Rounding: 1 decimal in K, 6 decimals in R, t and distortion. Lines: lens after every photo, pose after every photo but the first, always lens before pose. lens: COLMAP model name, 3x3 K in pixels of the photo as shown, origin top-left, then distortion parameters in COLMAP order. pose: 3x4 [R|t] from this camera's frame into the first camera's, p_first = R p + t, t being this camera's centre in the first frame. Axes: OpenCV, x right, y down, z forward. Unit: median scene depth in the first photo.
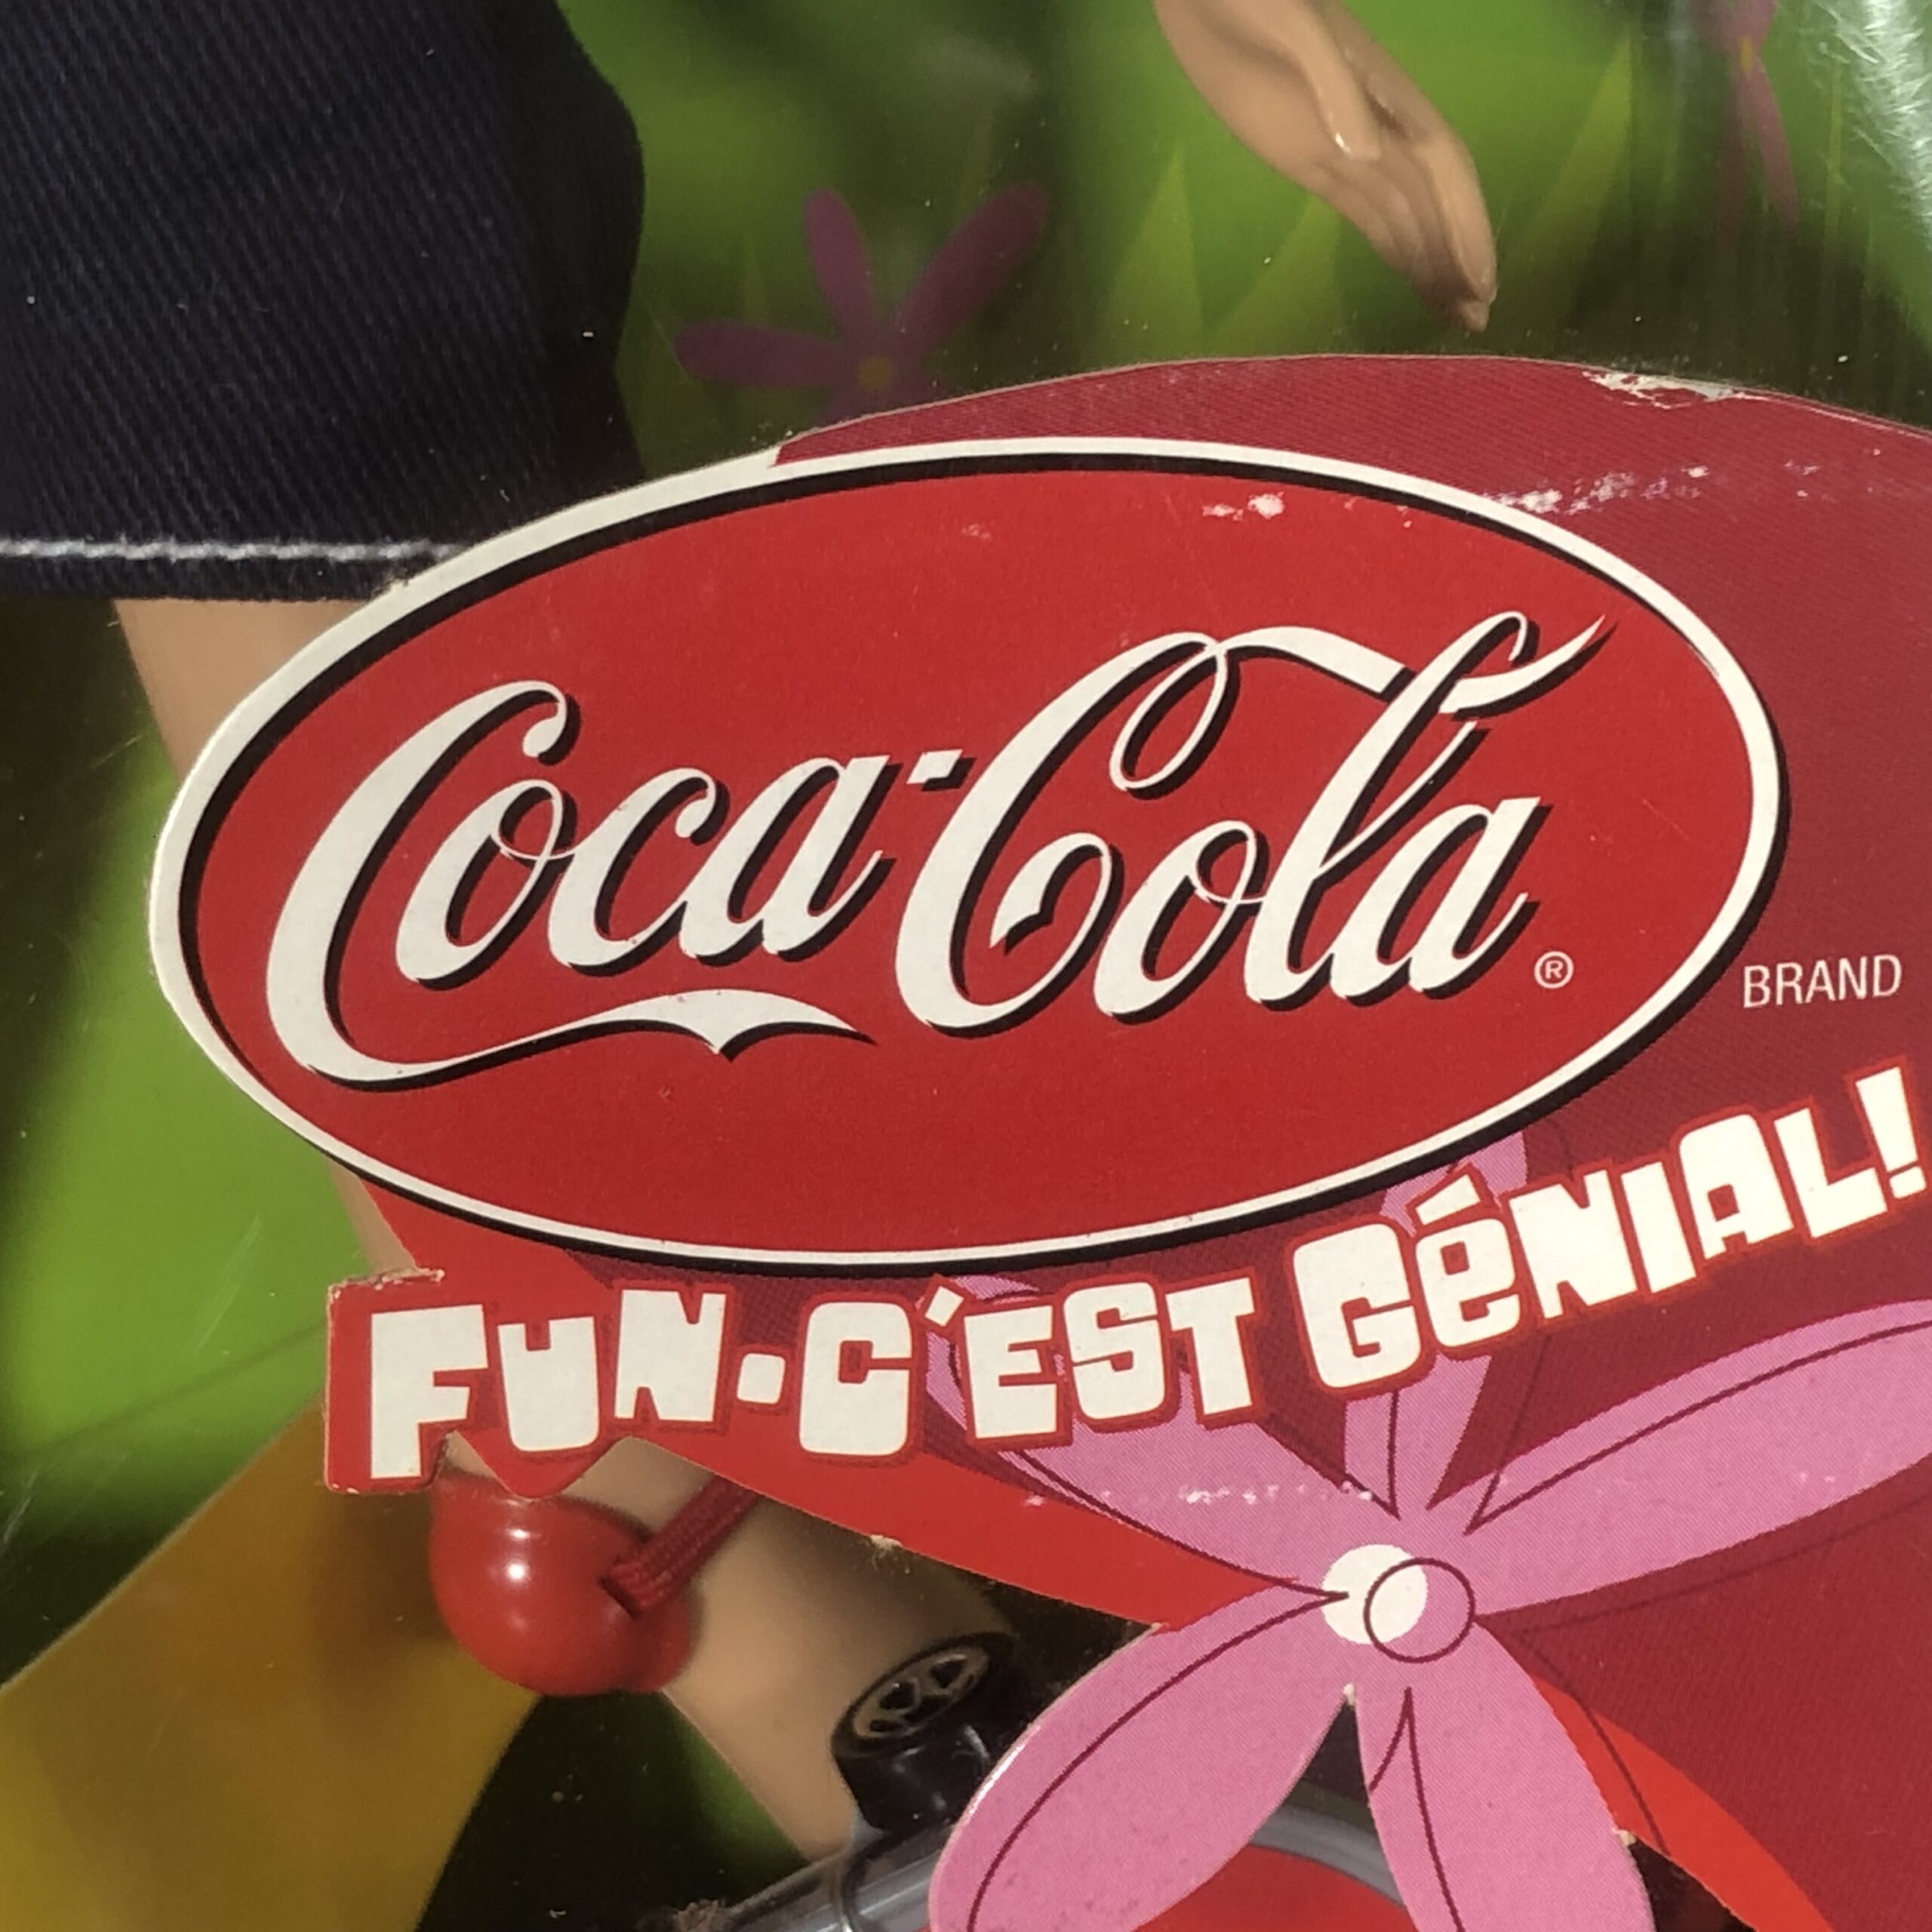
lens RADIAL K [[4905.3, 0, 1040.4], [0, 4905.3, 1011.1], [0, 0, 1]] dist [0.284973, -1.461526]
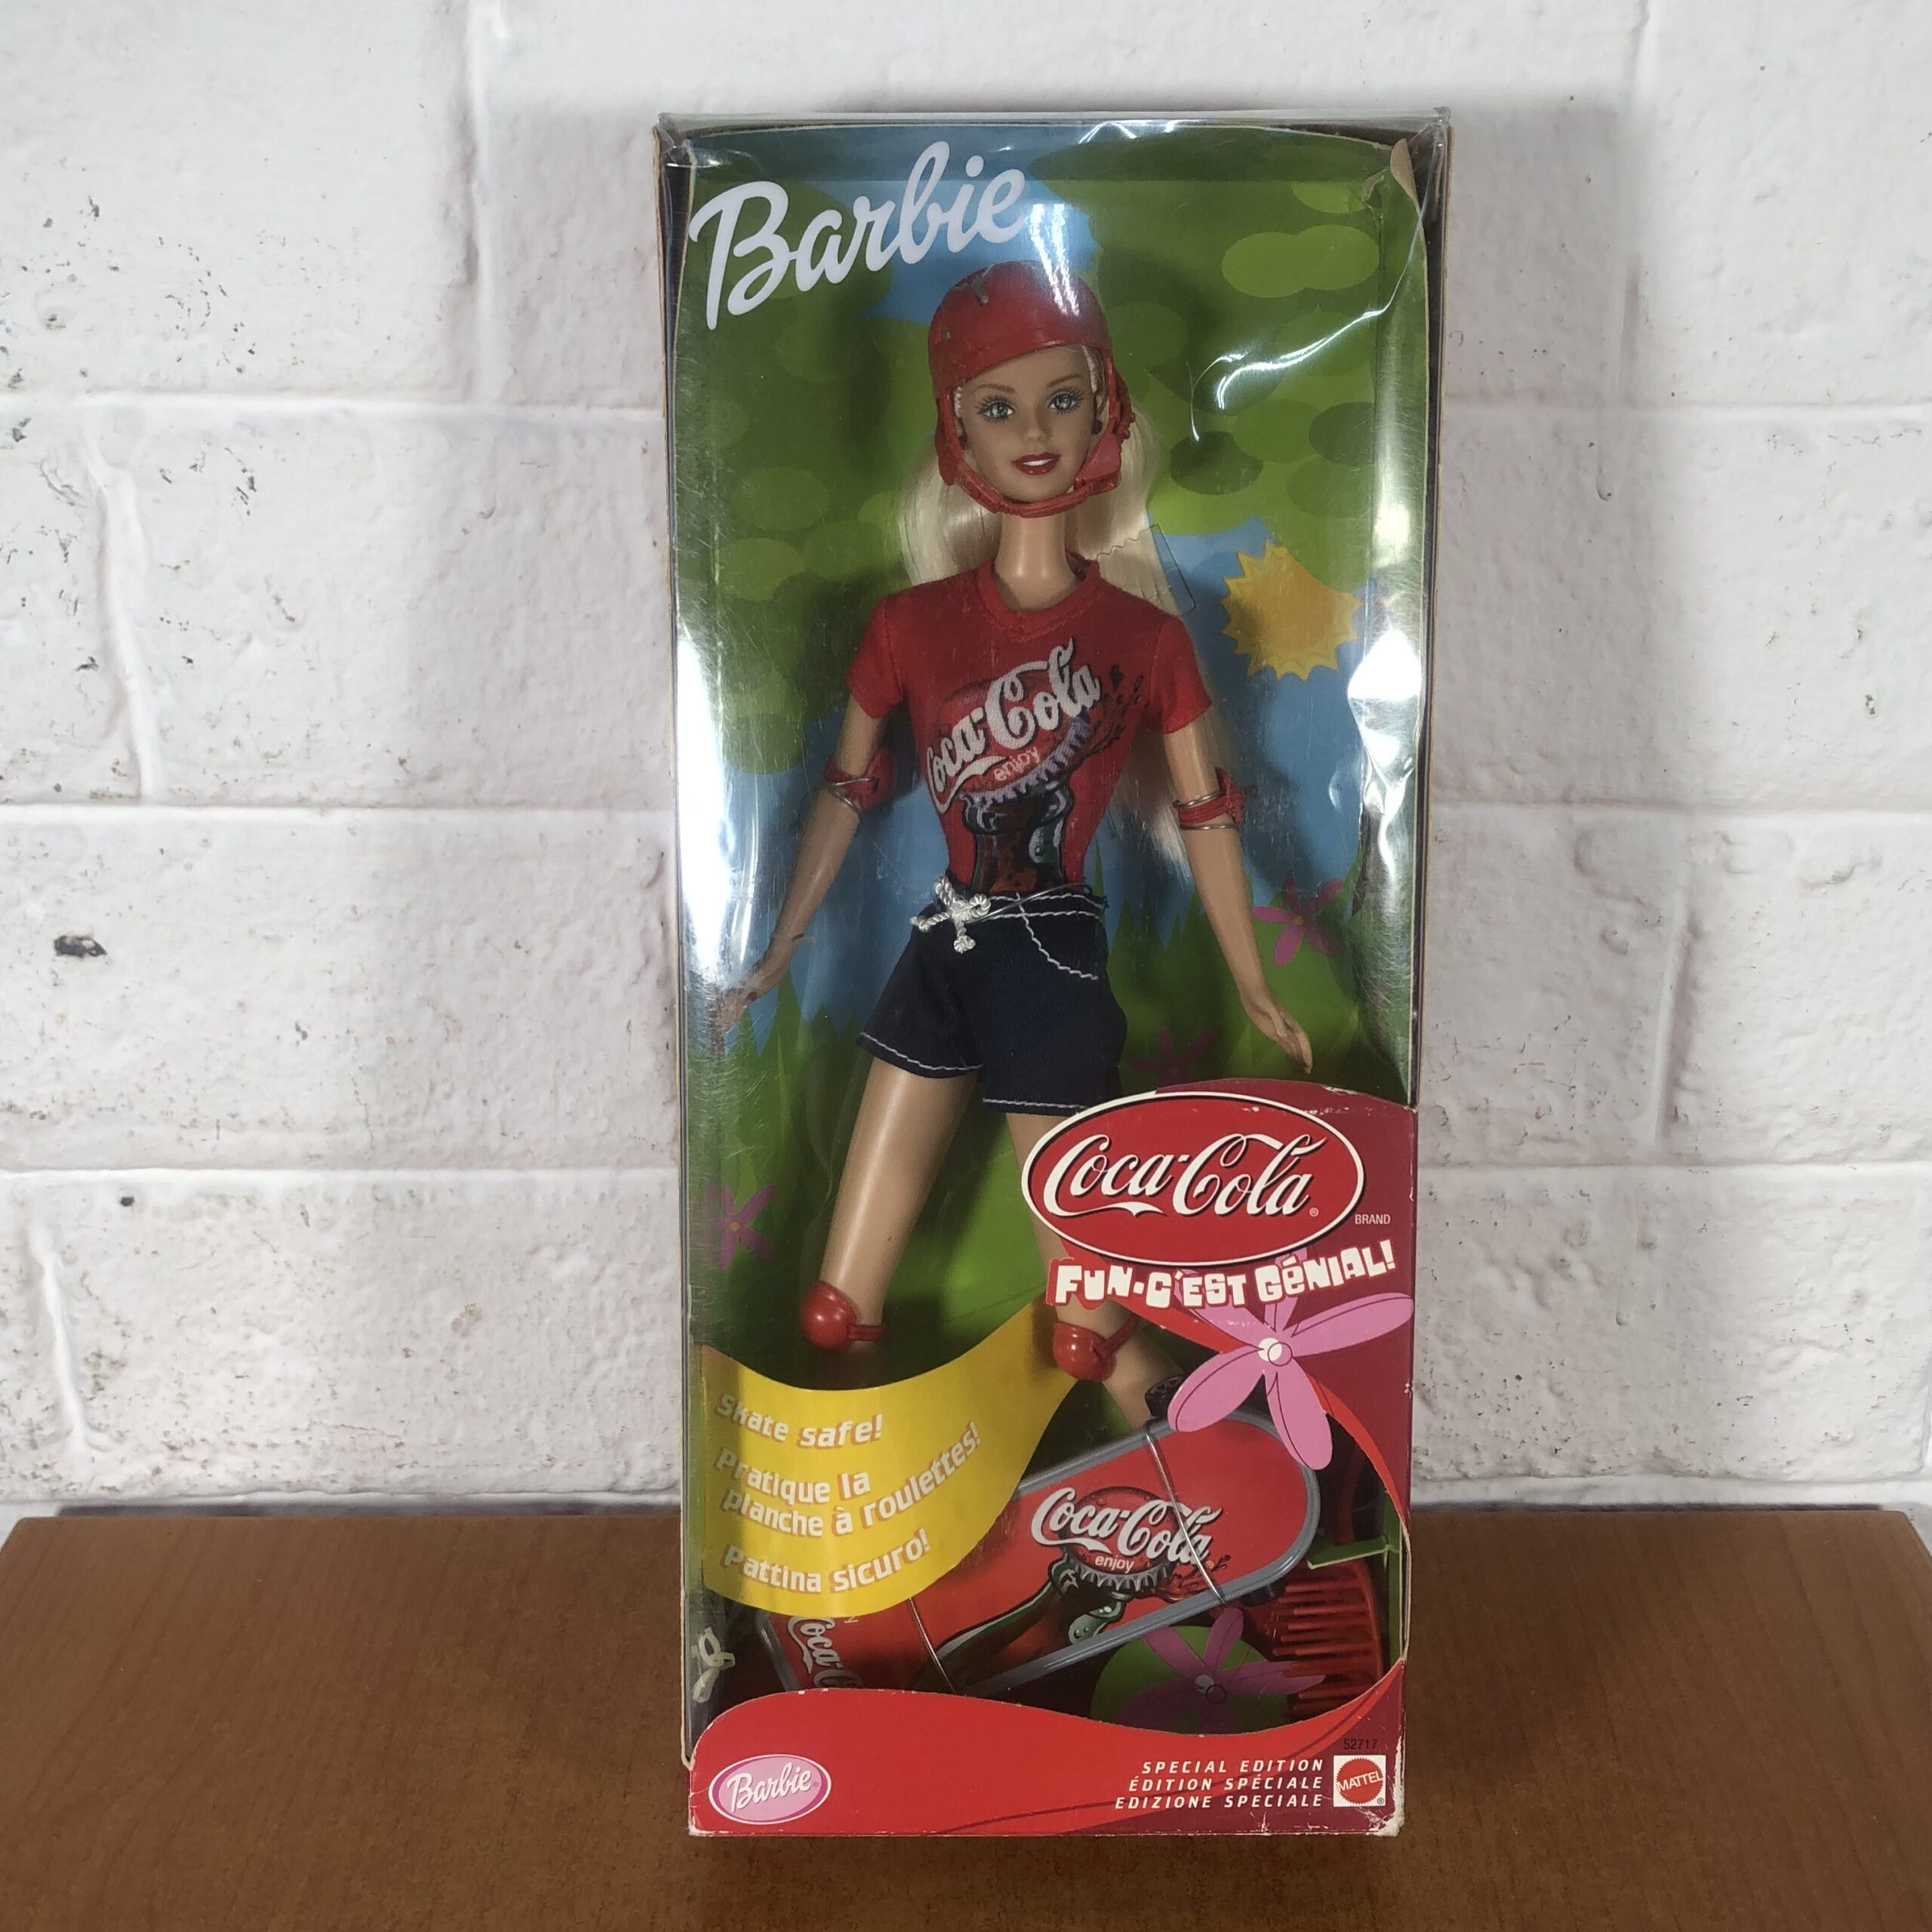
lens RADIAL K [[2514.6, 0, 997.5], [0, 2514.6, 963.4], [0, 0, 1]] dist [0.258637, -1.166801]
pose [[0.993504, 0.058485, -0.097619, 0.025926], [-0.072452, 0.986584, -0.146294, 0.130251], [0.087753, 0.152417, 0.984413, -1.410632]]
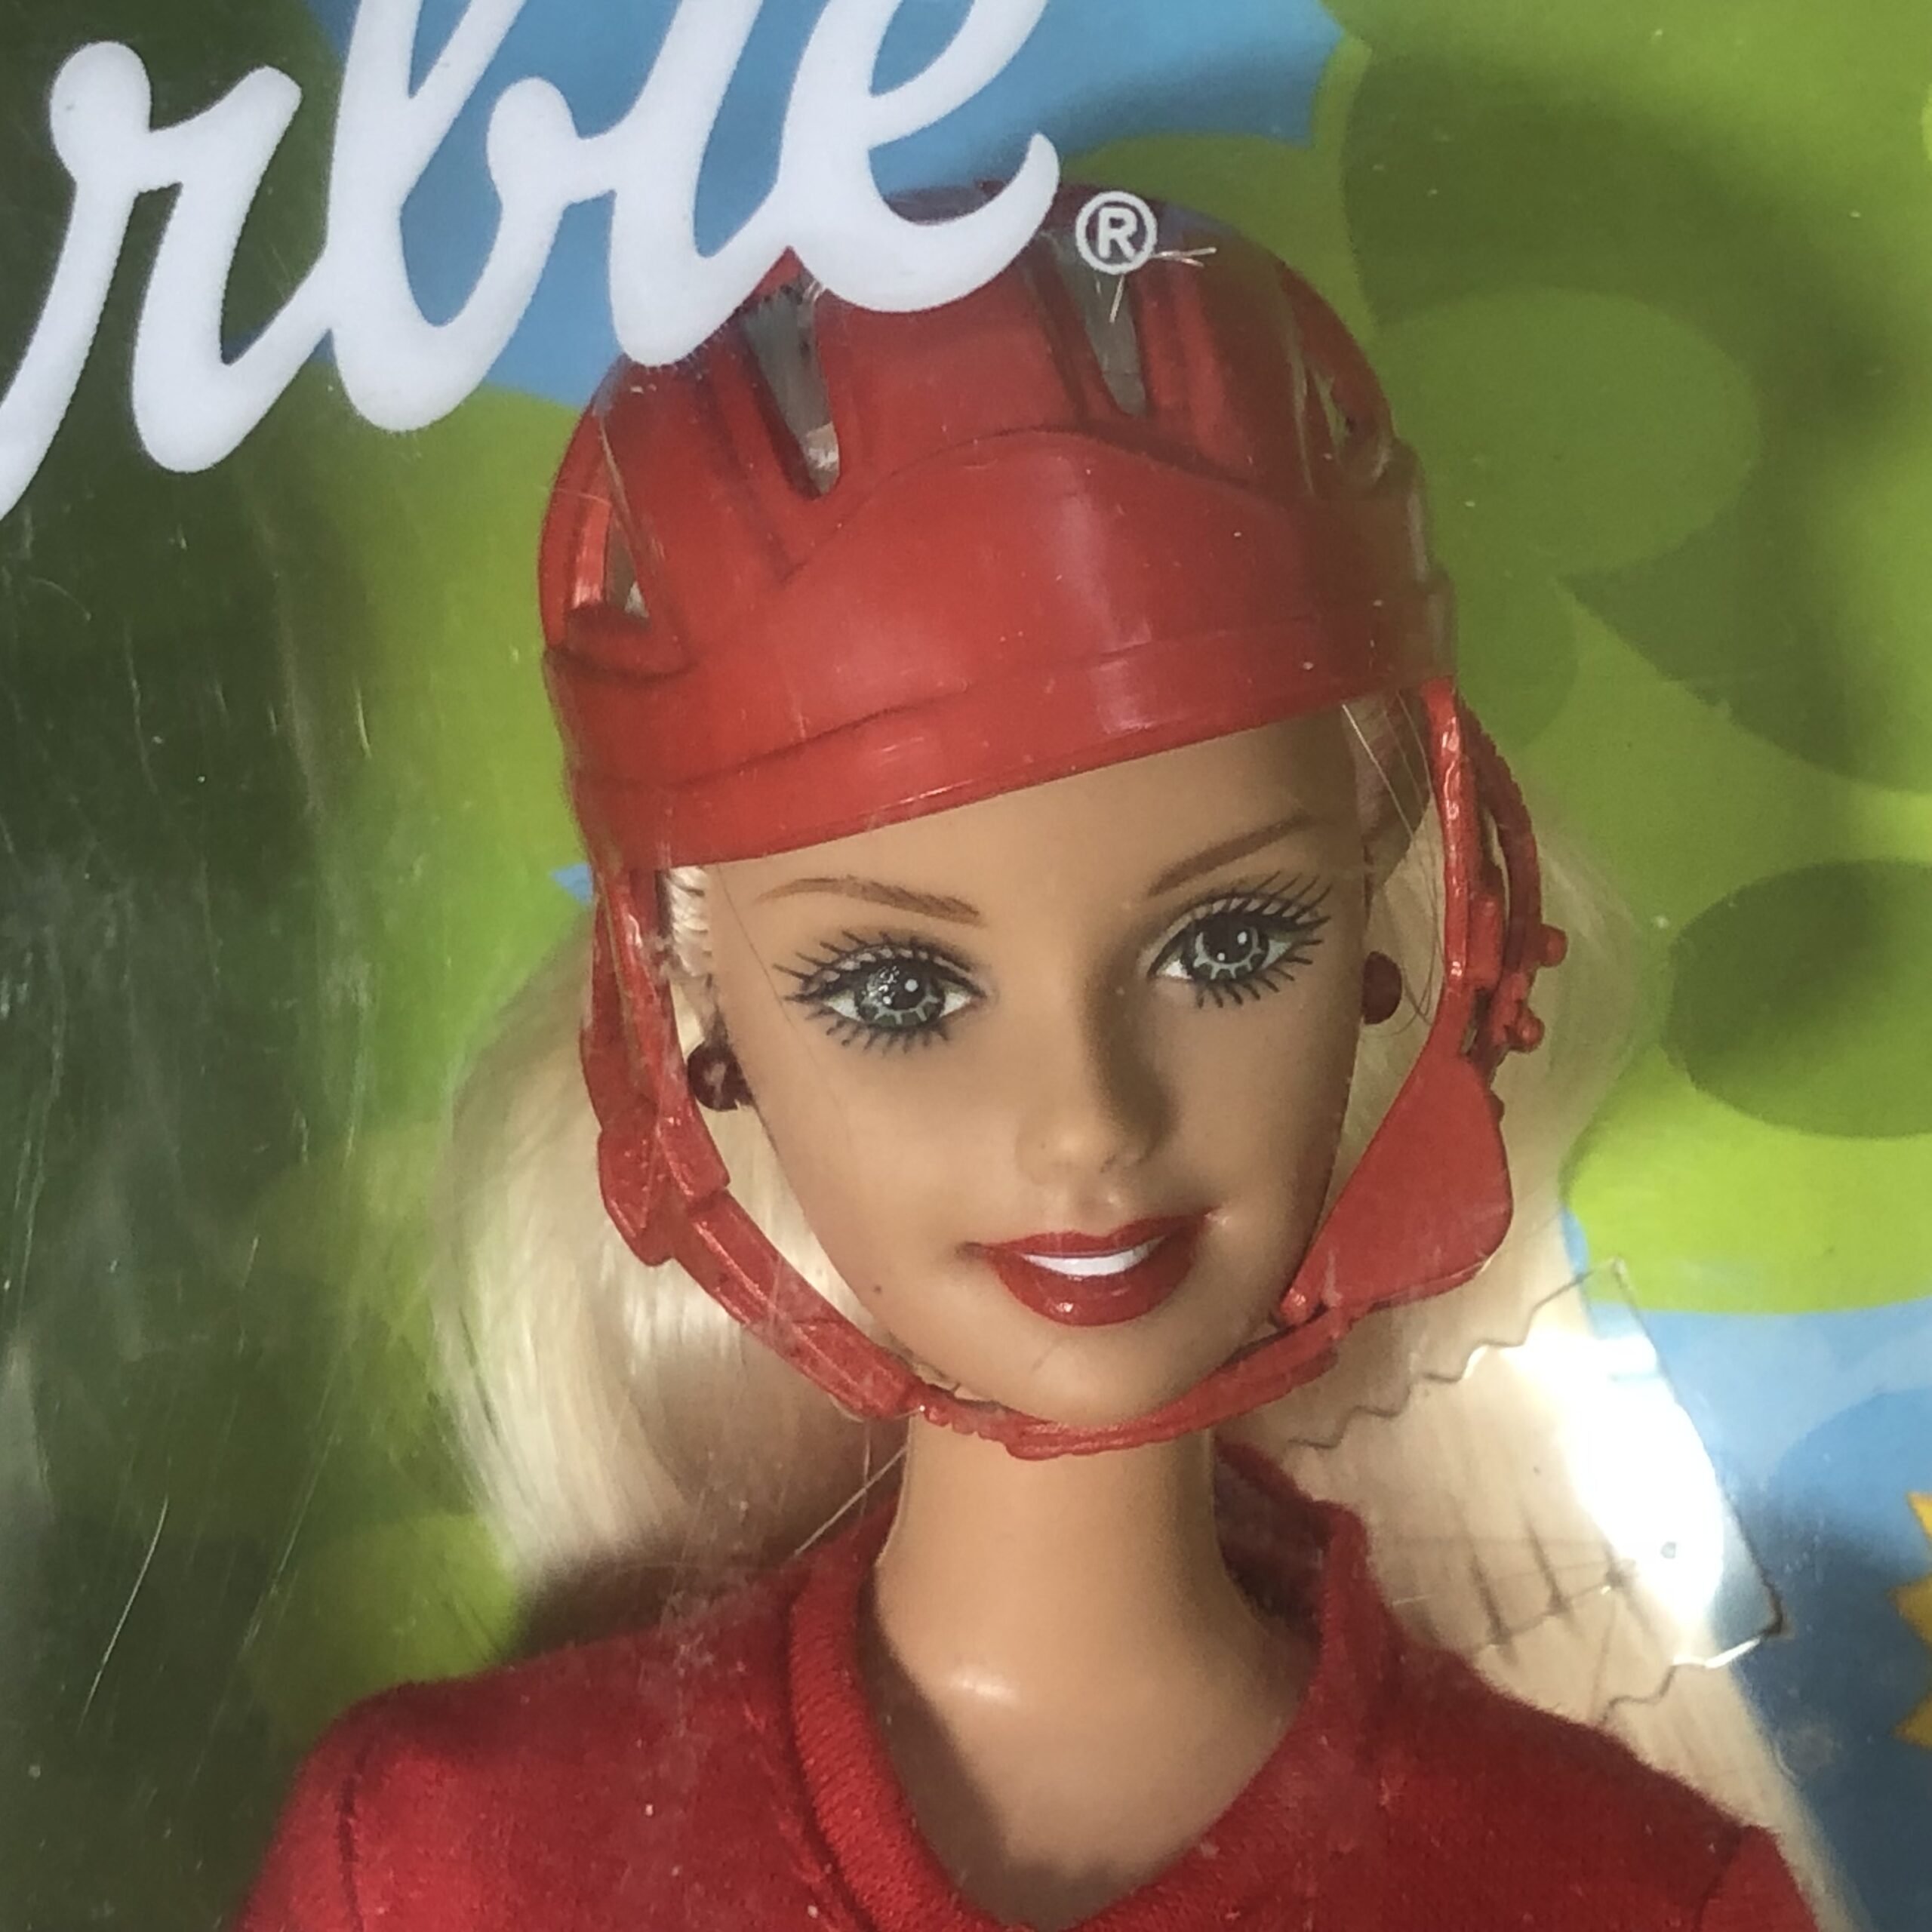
lens RADIAL K [[4925.2, 0, 1037.2], [0, 4925.2, 920.5], [0, 0, 1]] dist [0.272327, -1.418543]
pose [[0.997532, 0.051432, -0.047800, -0.167868], [-0.056170, 0.993017, -0.103739, -0.651063], [0.042131, 0.106168, 0.993455, -0.042675]]
